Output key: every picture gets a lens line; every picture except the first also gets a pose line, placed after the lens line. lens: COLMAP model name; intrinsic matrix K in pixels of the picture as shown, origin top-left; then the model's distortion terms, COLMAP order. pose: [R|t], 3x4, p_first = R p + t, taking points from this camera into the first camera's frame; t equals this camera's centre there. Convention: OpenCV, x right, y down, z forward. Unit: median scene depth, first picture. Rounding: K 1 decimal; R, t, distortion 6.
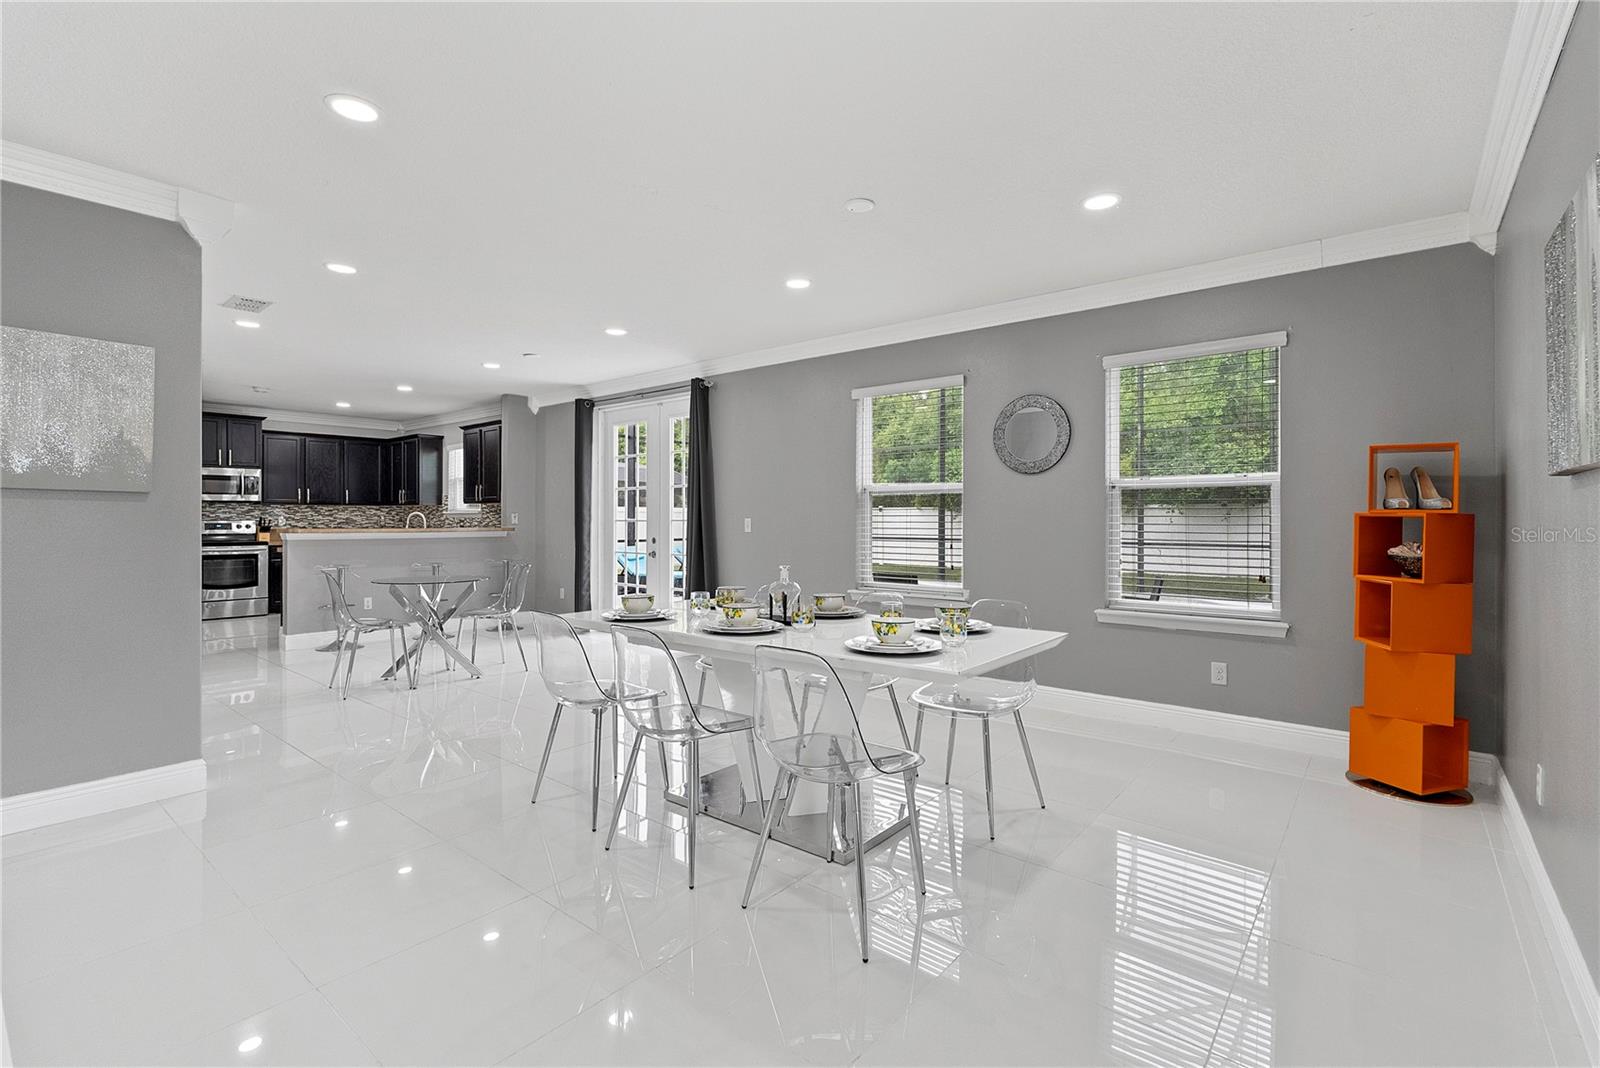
lens RADIAL K [[719.0, 0, 798.3], [0, 719.0, 525.1], [0, 0, 1]] dist [0.002172, -0.000762]
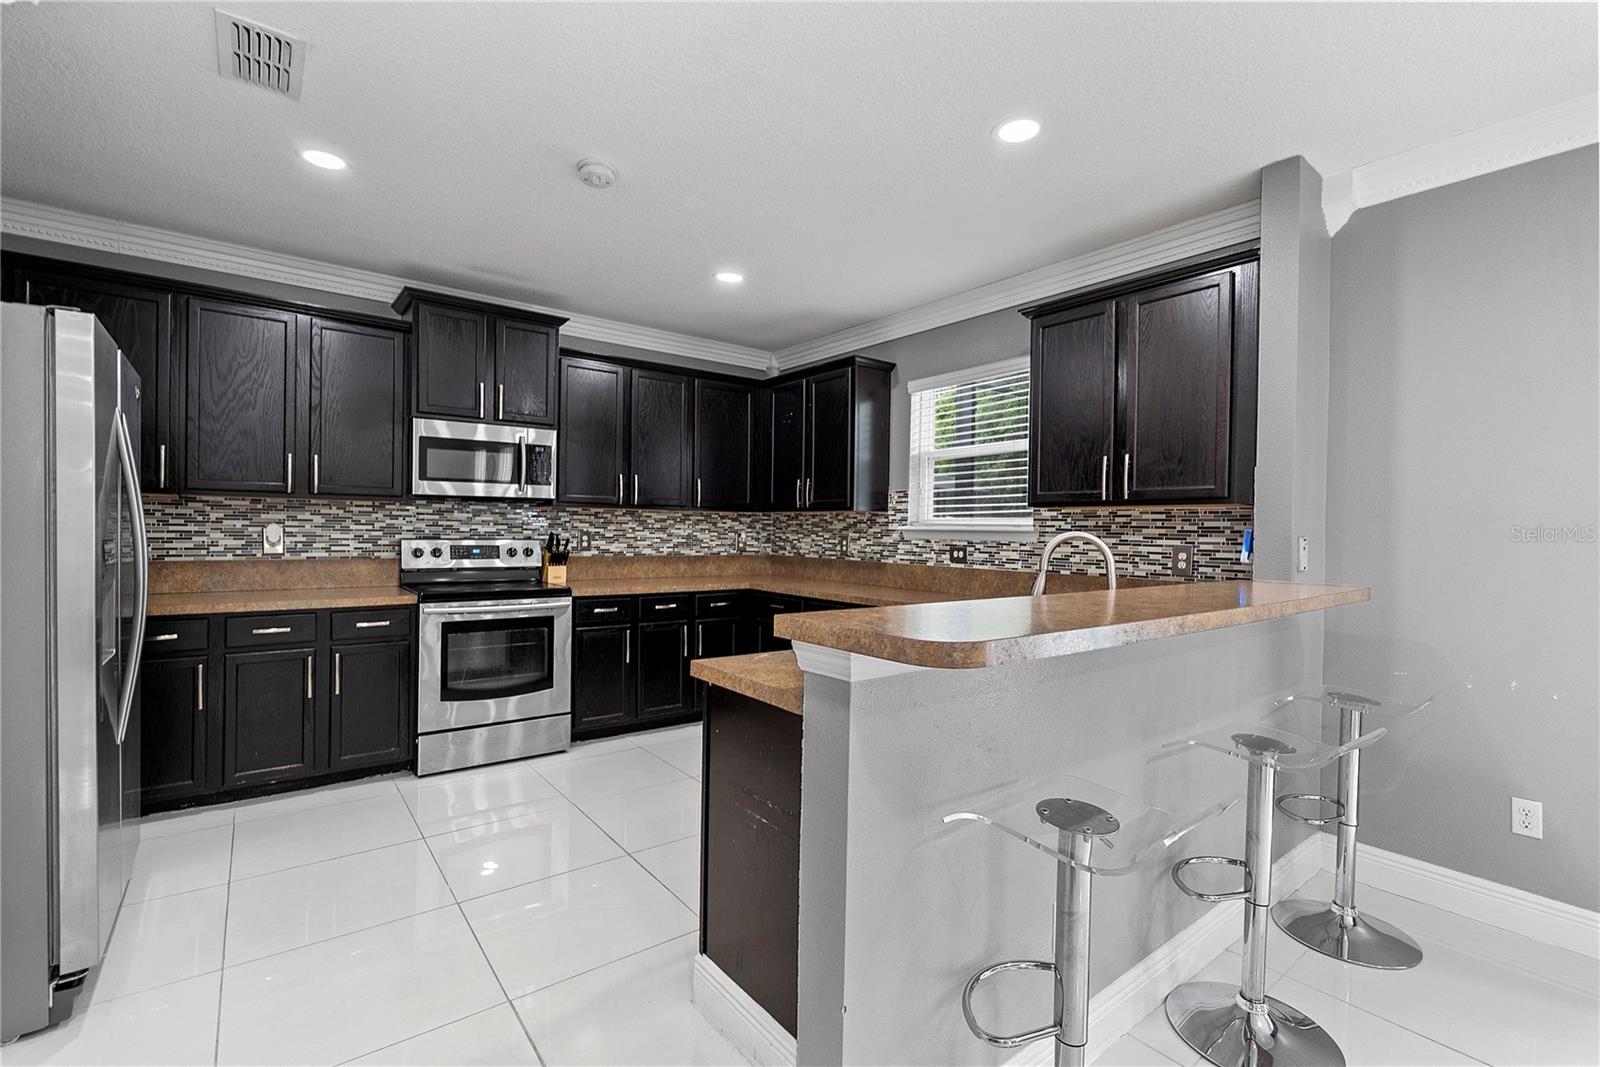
lens RADIAL K [[719.0, 0, 801.9], [0, 719.0, 535.6], [0, 0, 1]] dist [0.002172, -0.000762]
pose [[0.976759, 0.015870, -0.213752, -0.490051], [-0.016013, 0.999871, 0.001064, -0.012836], [0.213742, 0.002383, 0.976887, 0.578560]]
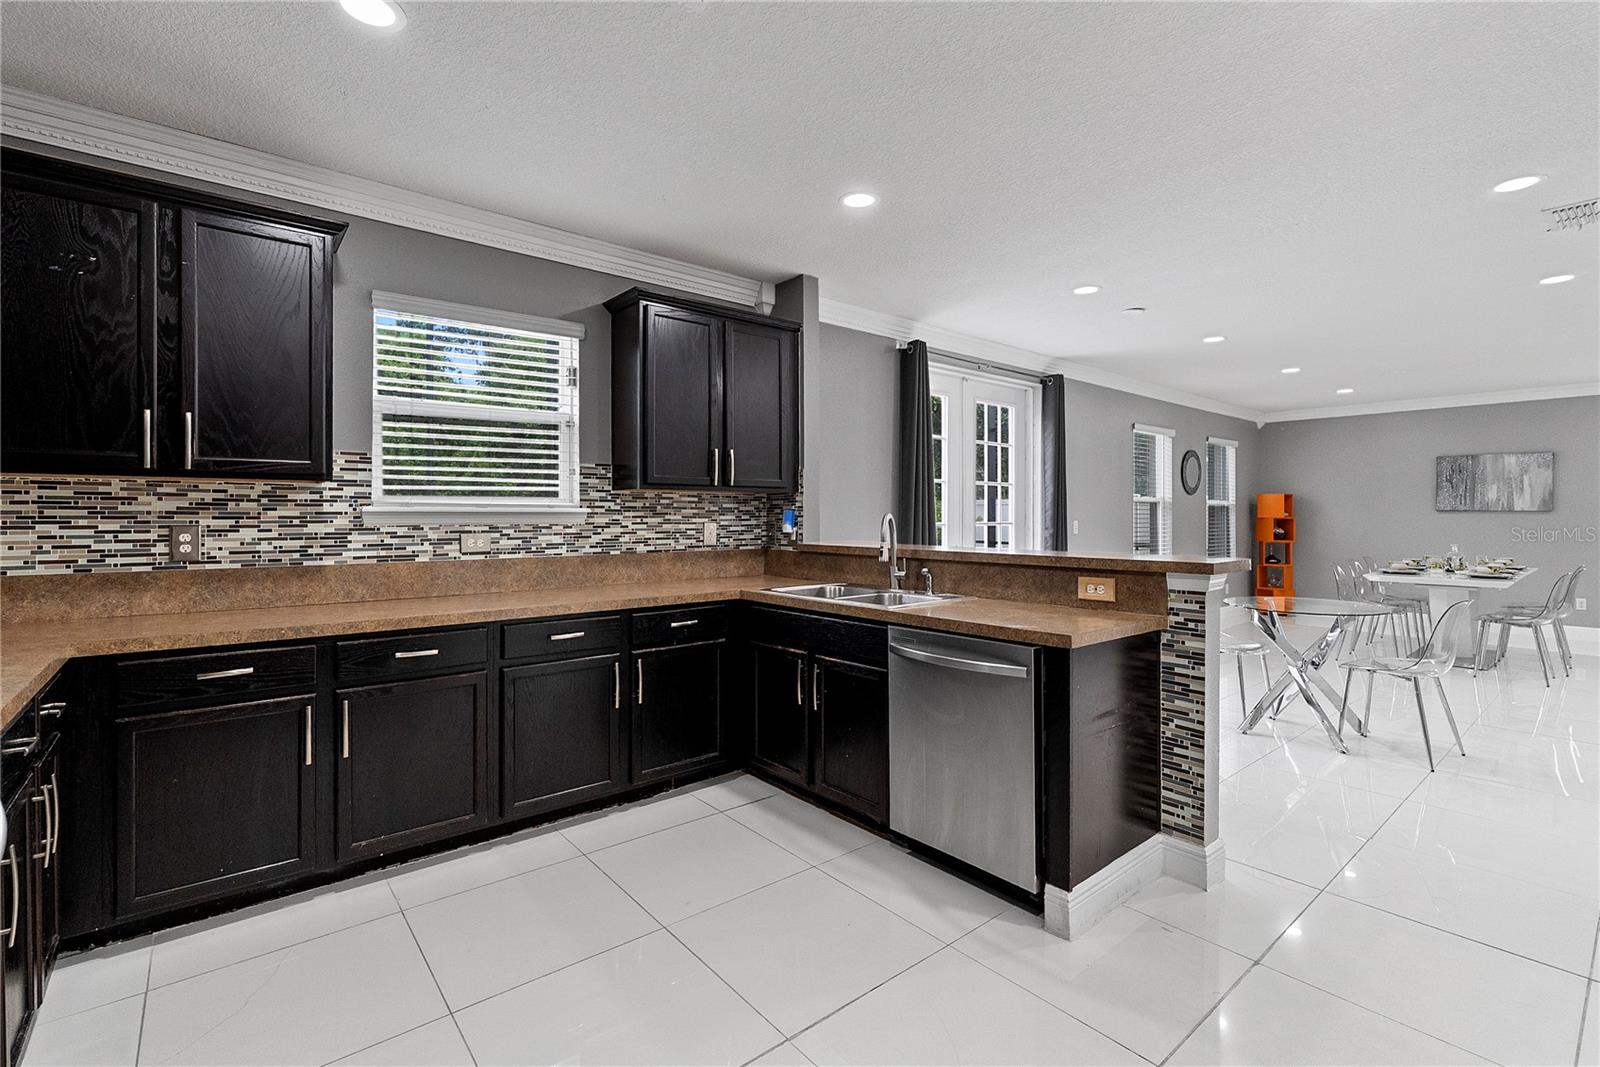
lens RADIAL K [[719.0, 0, 791.5], [0, 719.0, 516.7], [0, 0, 1]] dist [0.002172, -0.000762]
pose [[0.187731, -0.004743, 0.982209, -0.811672], [0.005837, 0.999976, 0.003713, -0.015455], [-0.982203, 0.005036, 0.187754, 0.826110]]
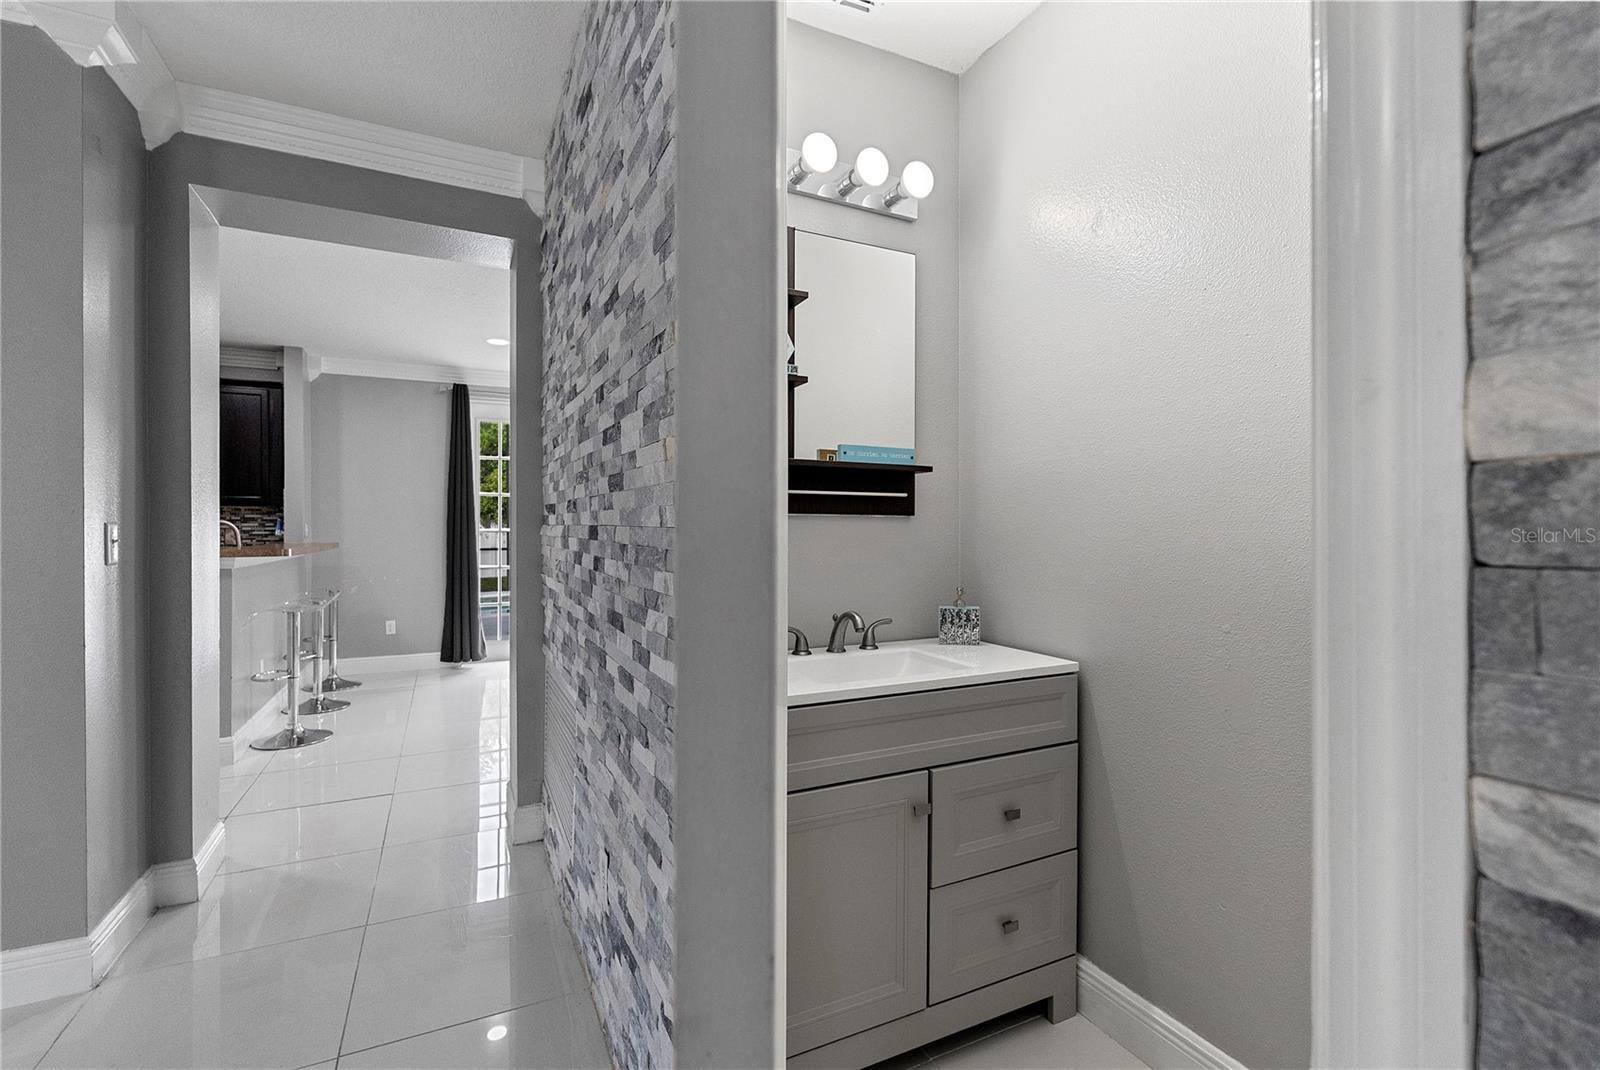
lens RADIAL K [[719.0, 0, 793.6], [0, 719.0, 527.2], [0, 0, 1]] dist [0.002172, -0.000762]
pose [[0.430057, -0.006042, 0.902782, -0.737327], [0.010129, 0.999947, 0.001867, -0.007741], [-0.902745, 0.008341, 0.430095, 0.251630]]
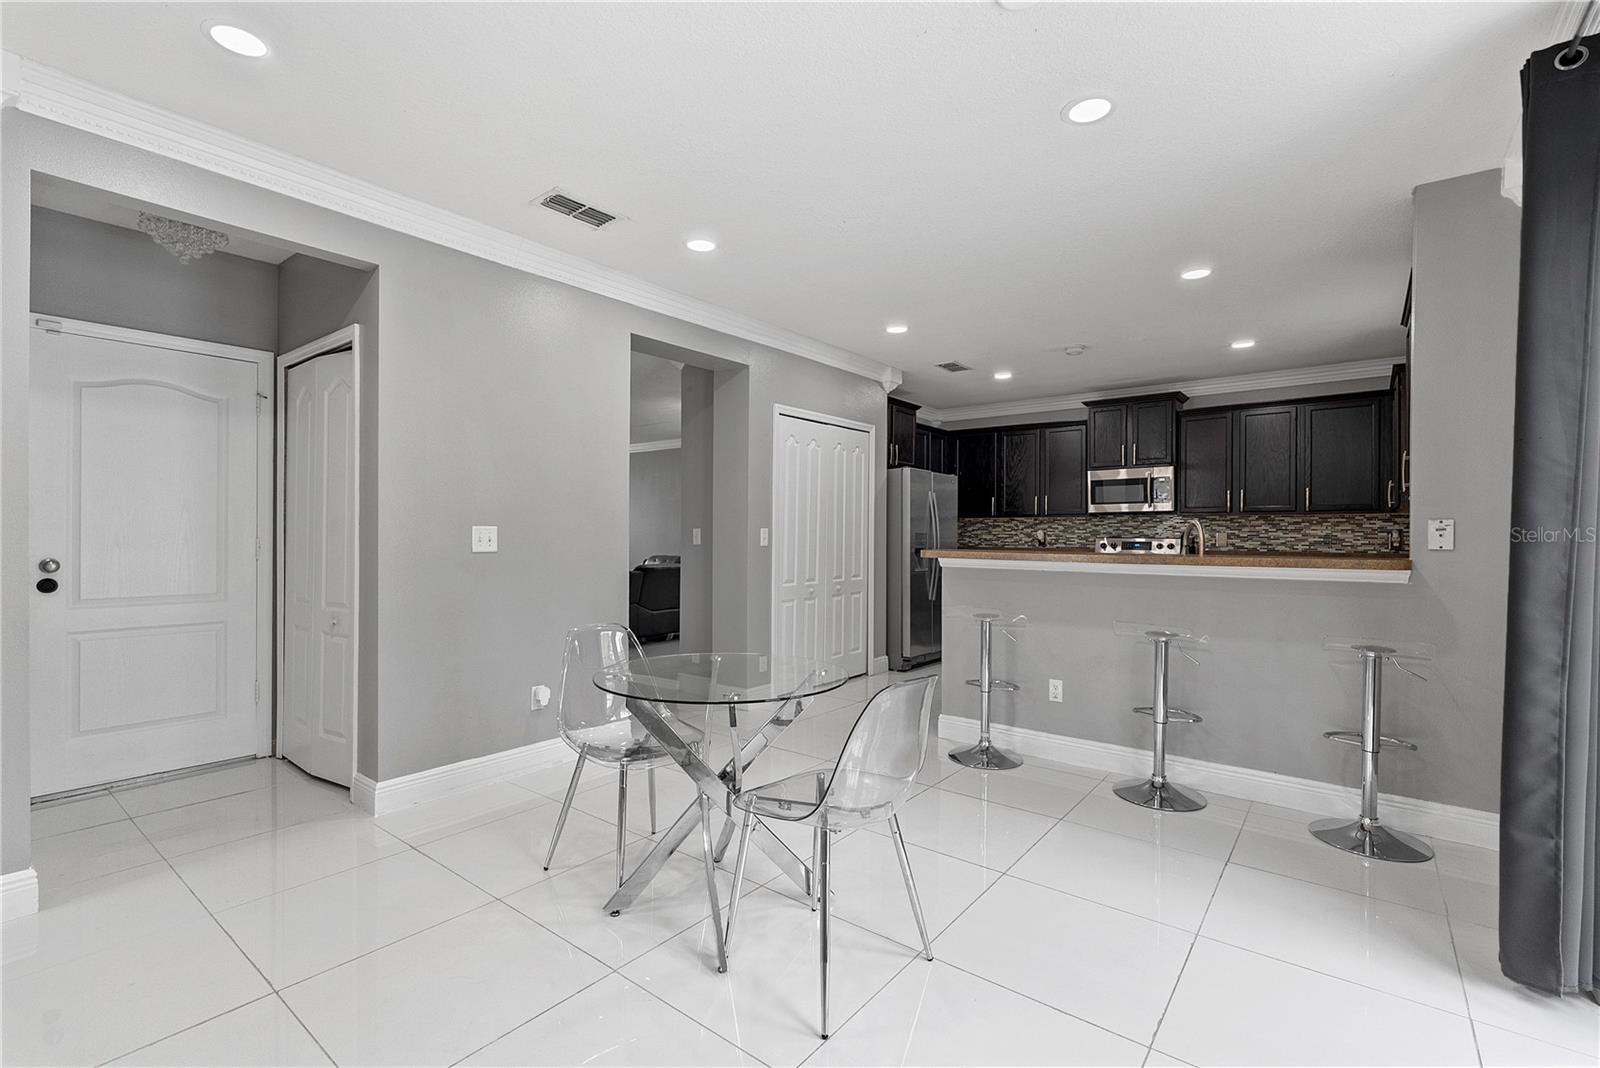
lens RADIAL K [[719.0, 0, 808.2], [0, 719.0, 536.1], [0, 0, 1]] dist [0.002172, -0.000762]
pose [[0.023759, 0.000147, -0.999718, -0.046478], [-0.013224, 0.999913, -0.000168, -0.003797], [0.999630, 0.013225, 0.023759, 0.620874]]
